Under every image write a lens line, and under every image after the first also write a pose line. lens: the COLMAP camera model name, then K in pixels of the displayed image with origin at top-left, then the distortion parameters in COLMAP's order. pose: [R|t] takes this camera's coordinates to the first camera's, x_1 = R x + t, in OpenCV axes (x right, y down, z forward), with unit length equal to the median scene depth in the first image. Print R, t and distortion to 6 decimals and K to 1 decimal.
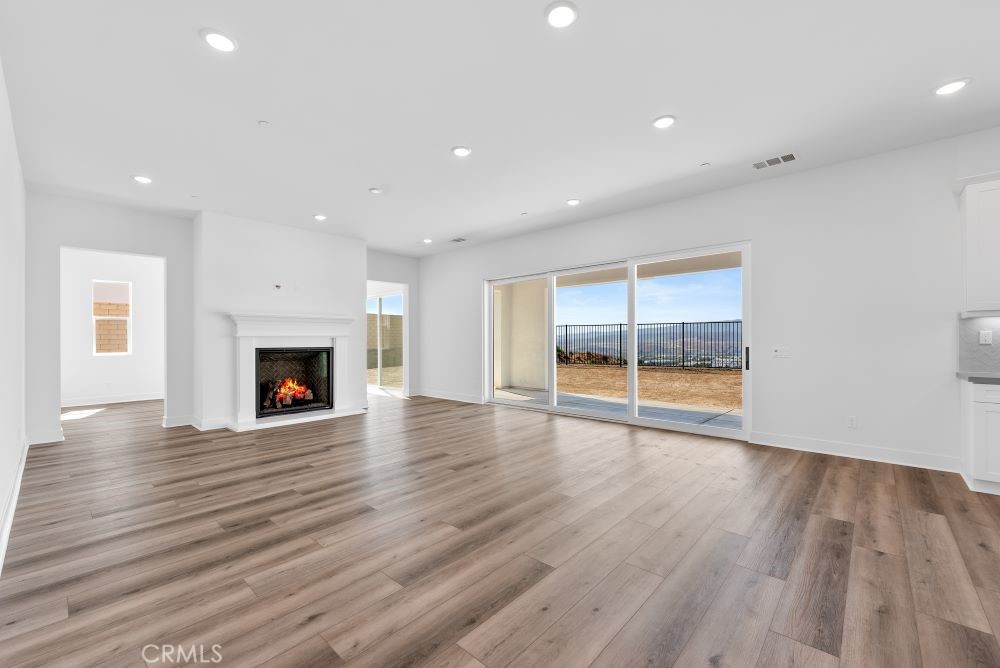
lens RADIAL K [[409.5, 0, 498.8], [0, 409.5, 337.9], [0, 0, 1]] dist [0.004506, -0.000522]
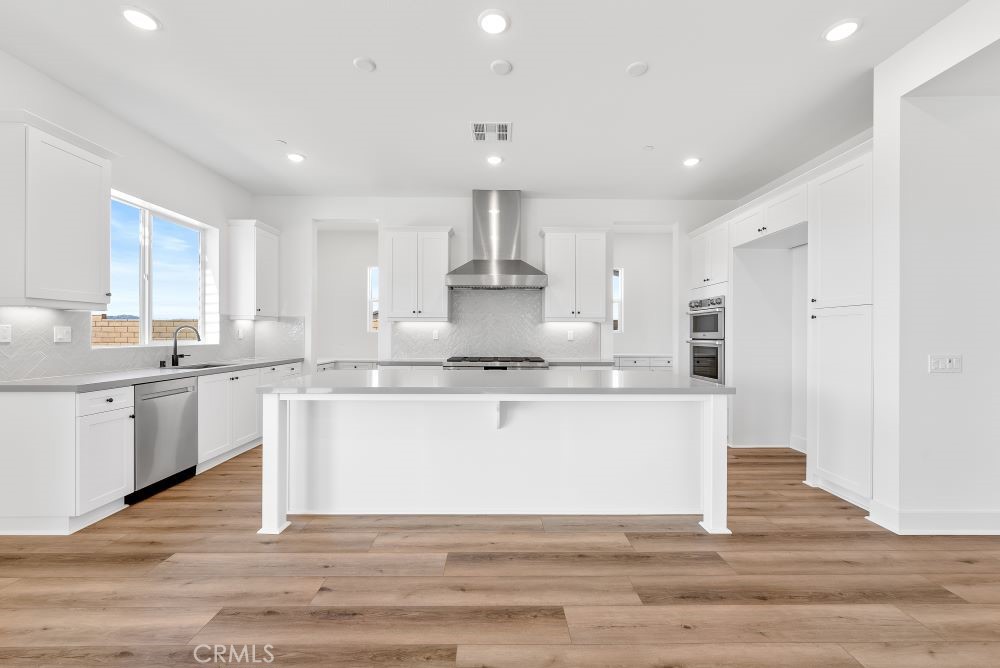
lens RADIAL K [[409.5, 0, 506.5], [0, 409.5, 331.6], [0, 0, 1]] dist [0.004506, -0.000522]
pose [[-0.685797, -0.003378, 0.727785, 0.035302], [-0.006916, 0.999974, -0.001875, -0.012537], [-0.727760, -0.006319, -0.685802, 1.046296]]
